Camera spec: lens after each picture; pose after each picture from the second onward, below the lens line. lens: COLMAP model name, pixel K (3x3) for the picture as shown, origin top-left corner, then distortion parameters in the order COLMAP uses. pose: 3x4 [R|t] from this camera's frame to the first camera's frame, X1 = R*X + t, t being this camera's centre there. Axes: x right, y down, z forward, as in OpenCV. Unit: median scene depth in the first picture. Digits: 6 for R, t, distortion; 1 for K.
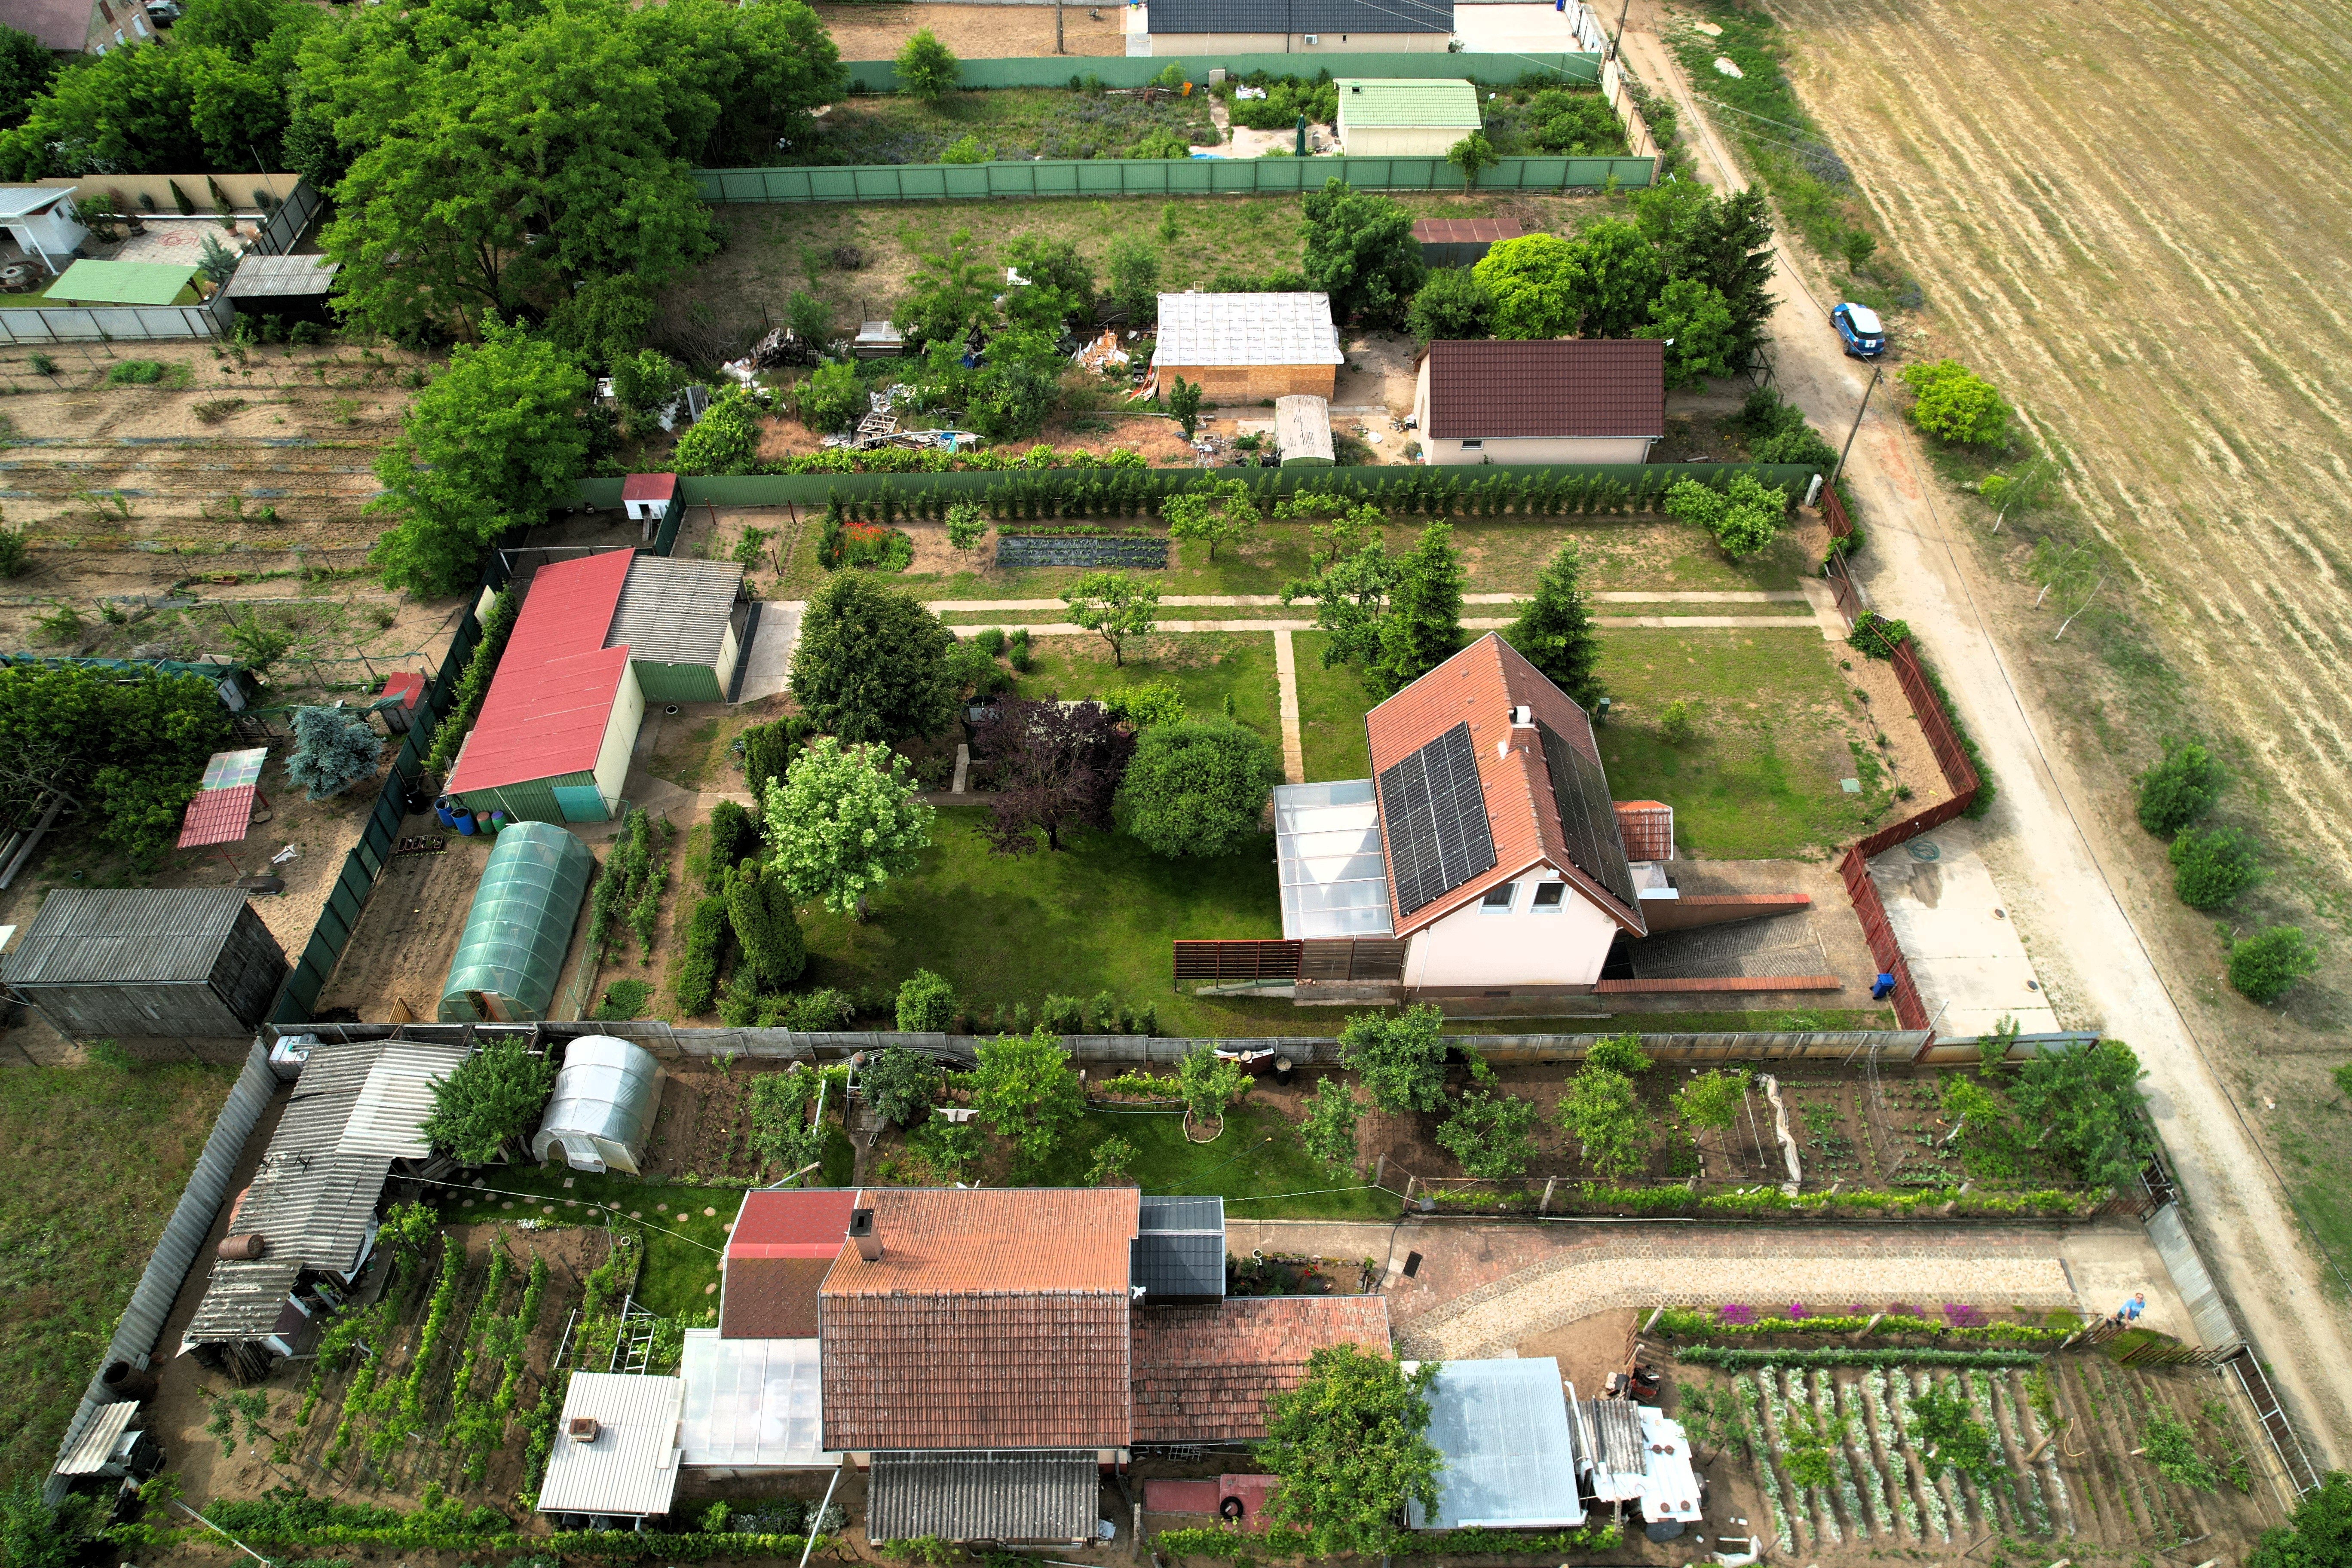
lens RADIAL K [[1515.4, 0, 1176.0], [0, 1515.4, 784.0], [0, 0, 1]] dist [-0.100447, 0.088460]
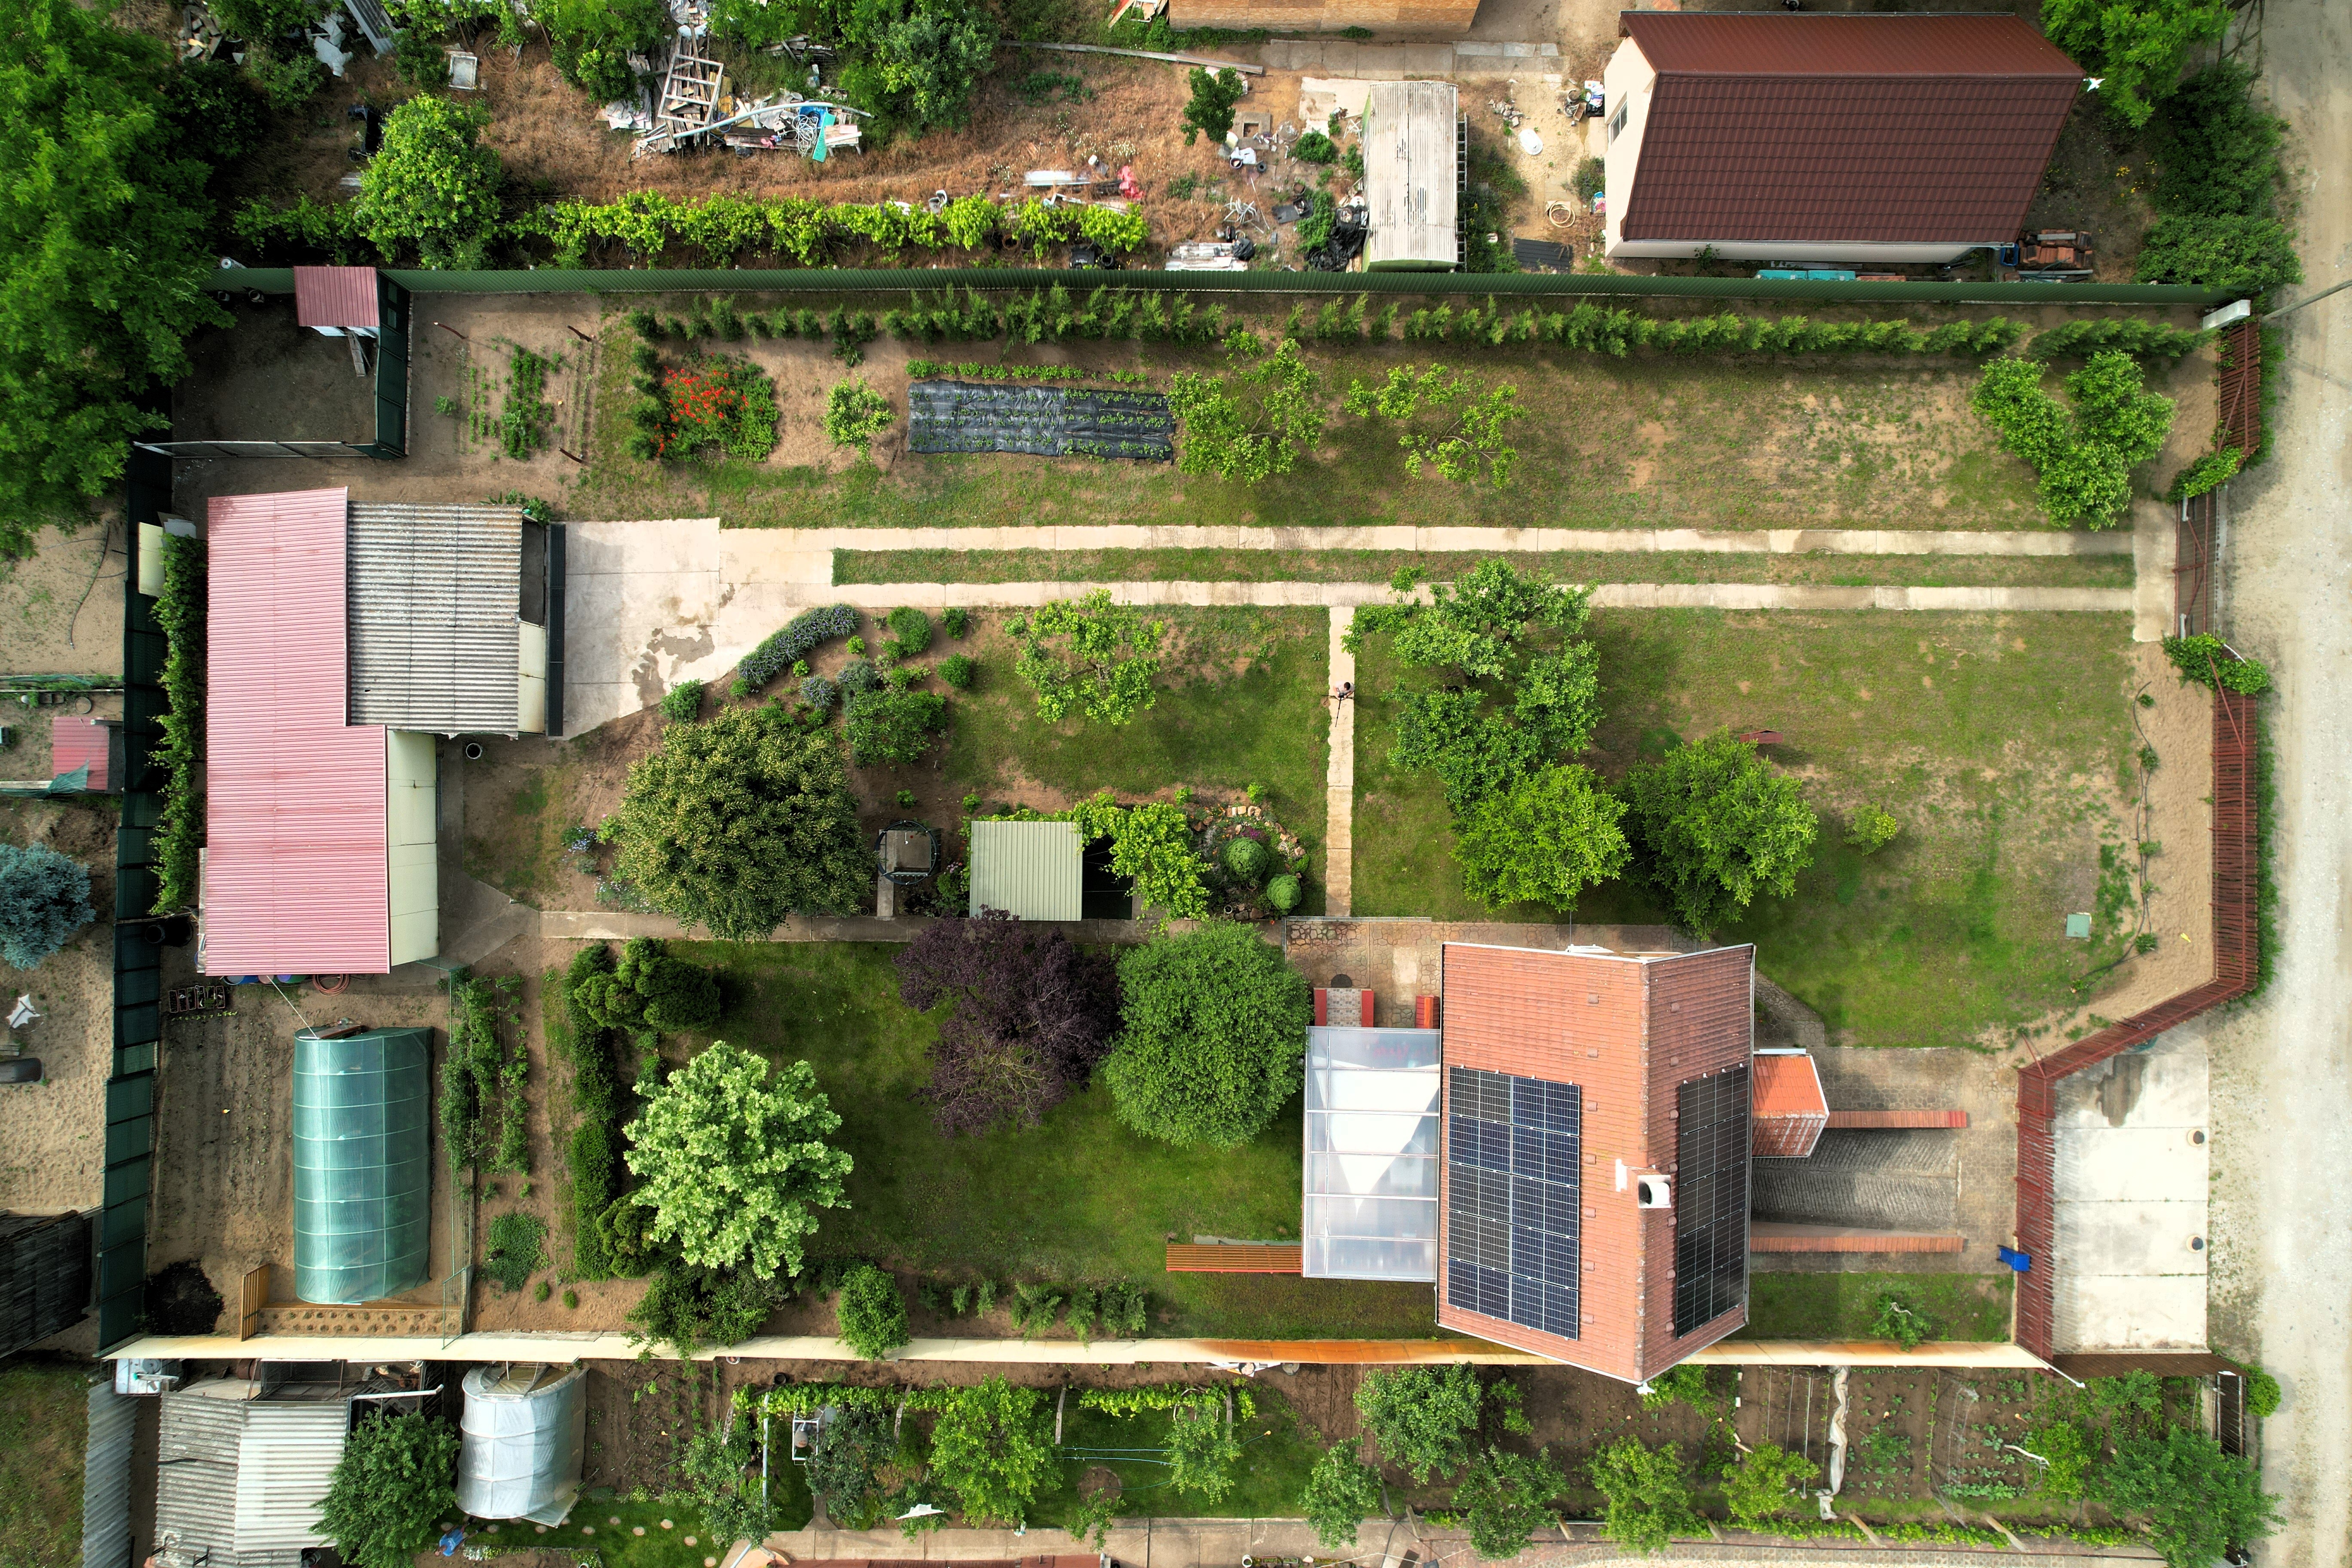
lens RADIAL K [[1515.4, 0, 1176.0], [0, 1515.4, 784.0], [0, 0, 1]] dist [-0.100447, 0.088460]
pose [[0.999720, 0.023571, 0.001873, -0.003595], [-0.018815, 0.745030, 0.666765, -0.517816], [0.014321, -0.666614, 0.745265, 0.469530]]
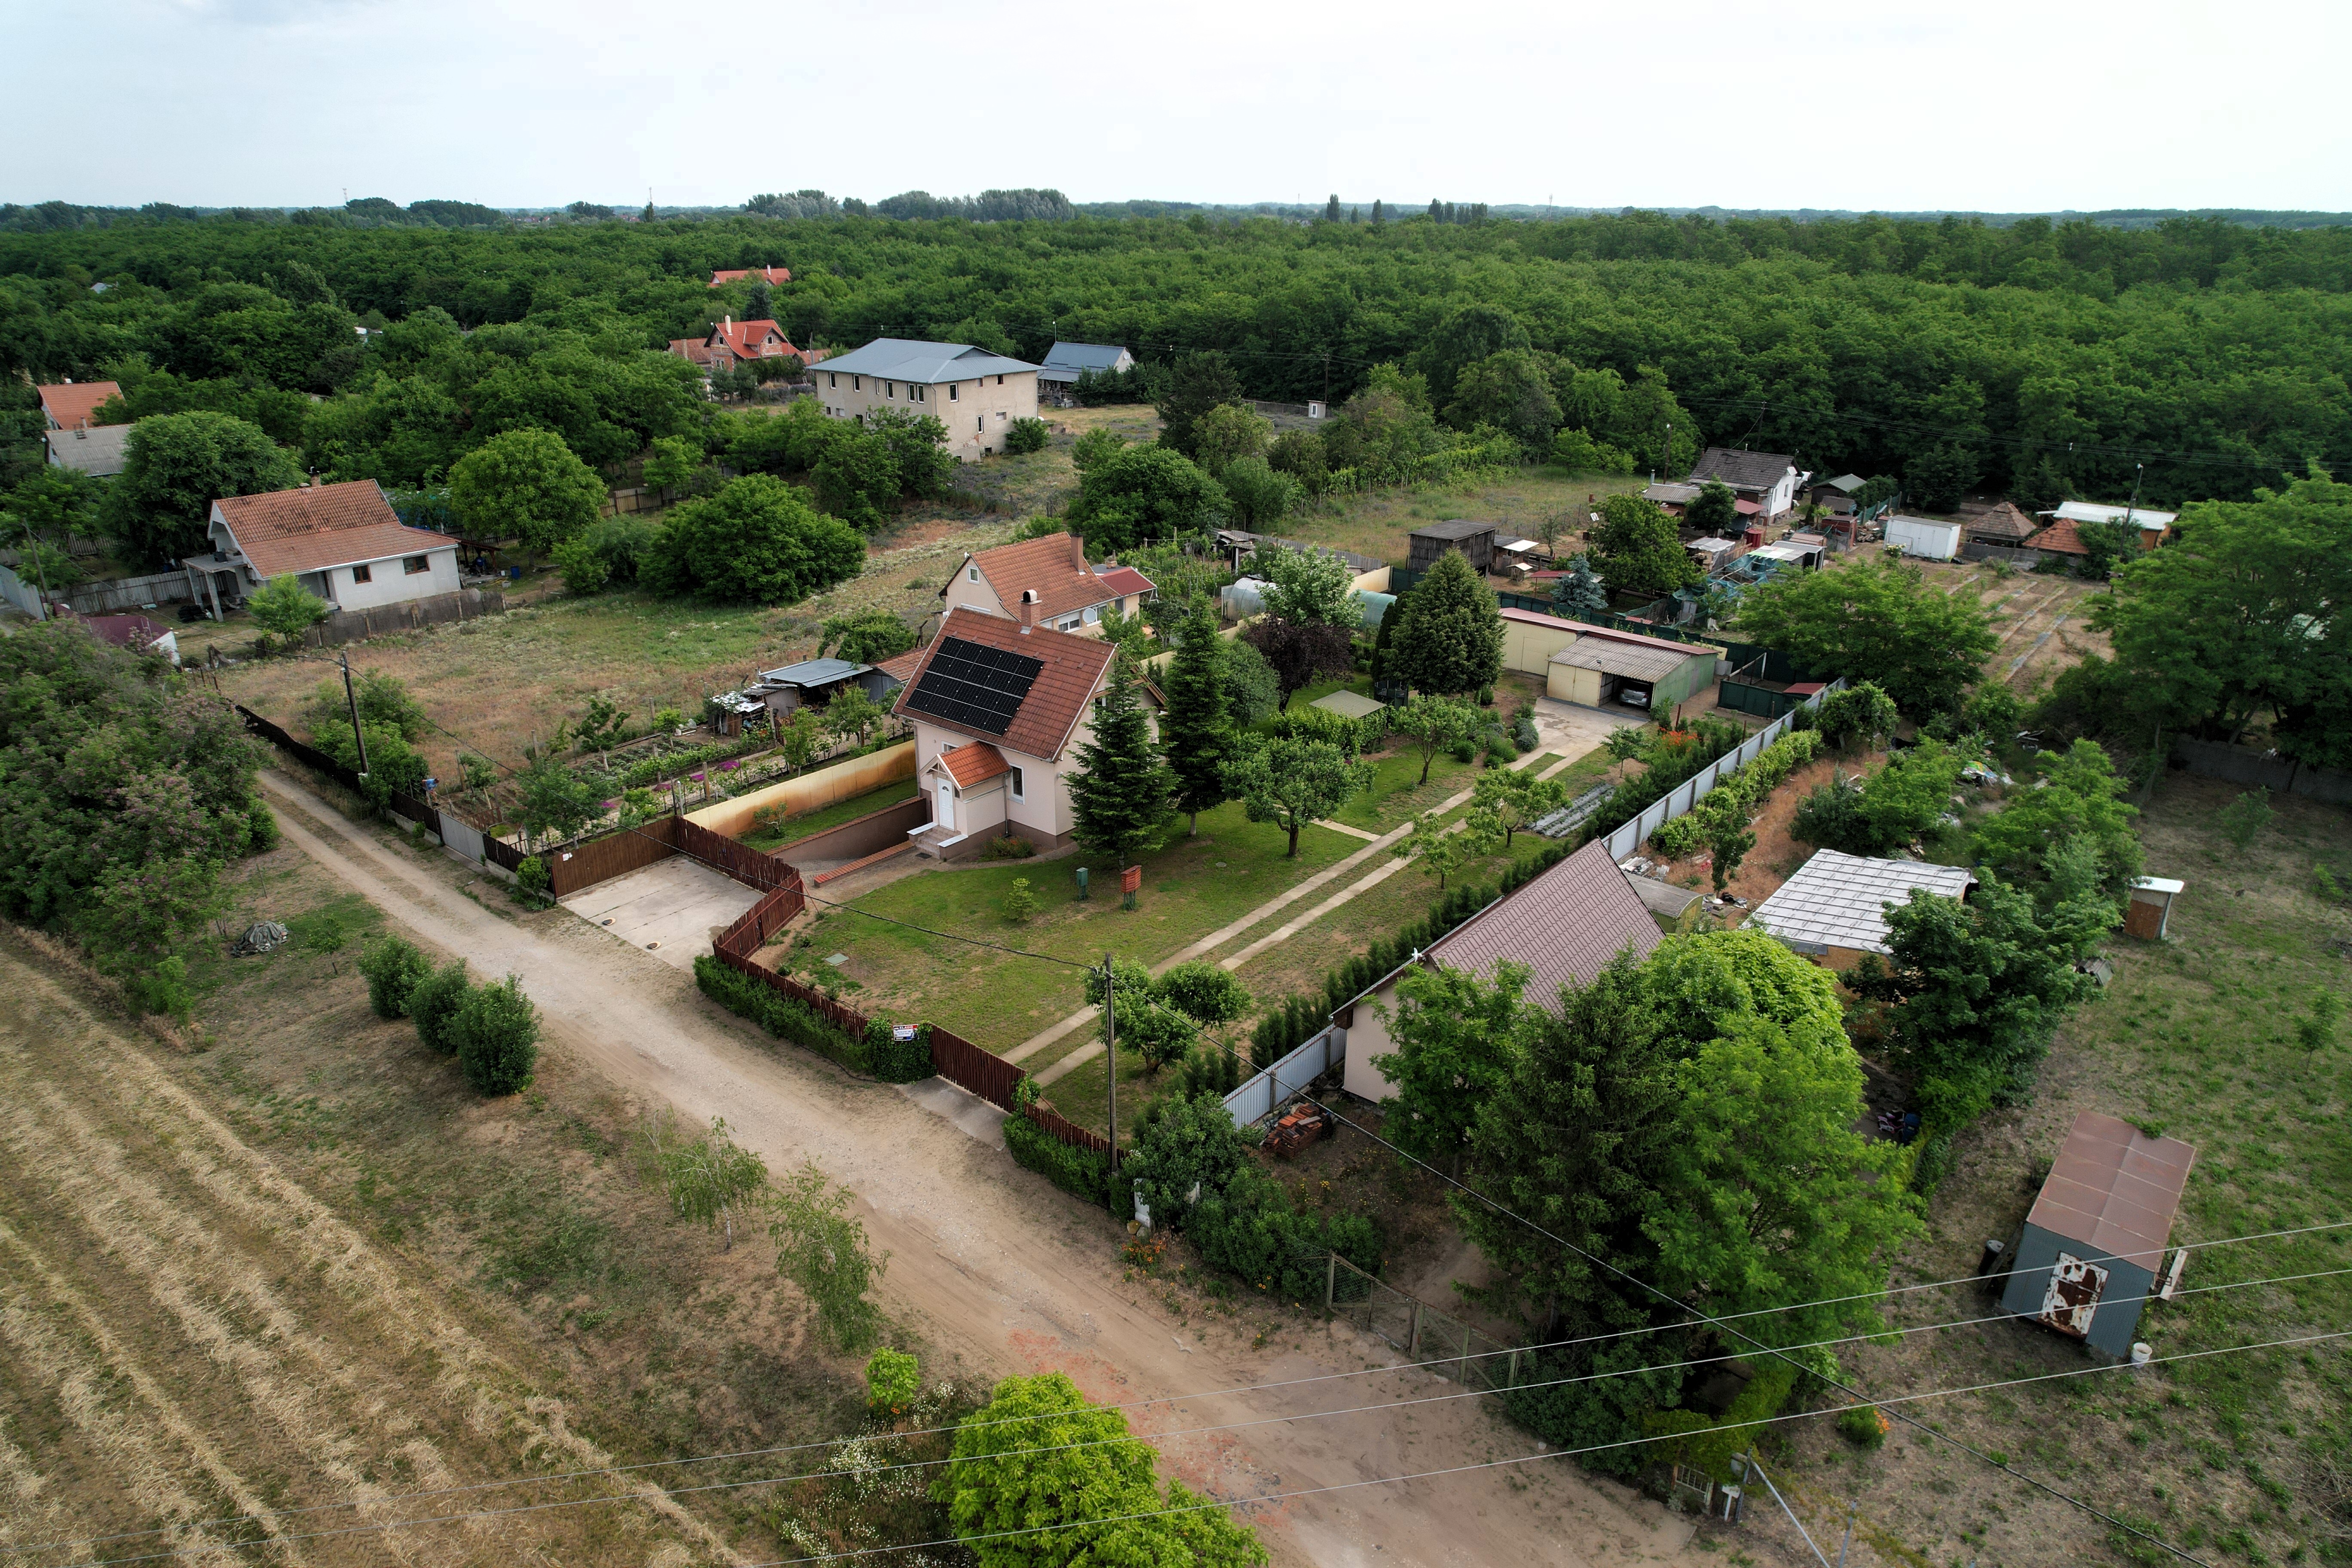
lens RADIAL K [[1515.4, 0, 1176.0], [0, 1515.4, 784.0], [0, 0, 1]] dist [-0.100447, 0.088460]
pose [[-0.661501, 0.266565, -0.700971, 0.904121], [-0.558985, 0.447861, 0.697822, -0.788812], [0.499952, 0.853442, -0.147255, 1.106978]]
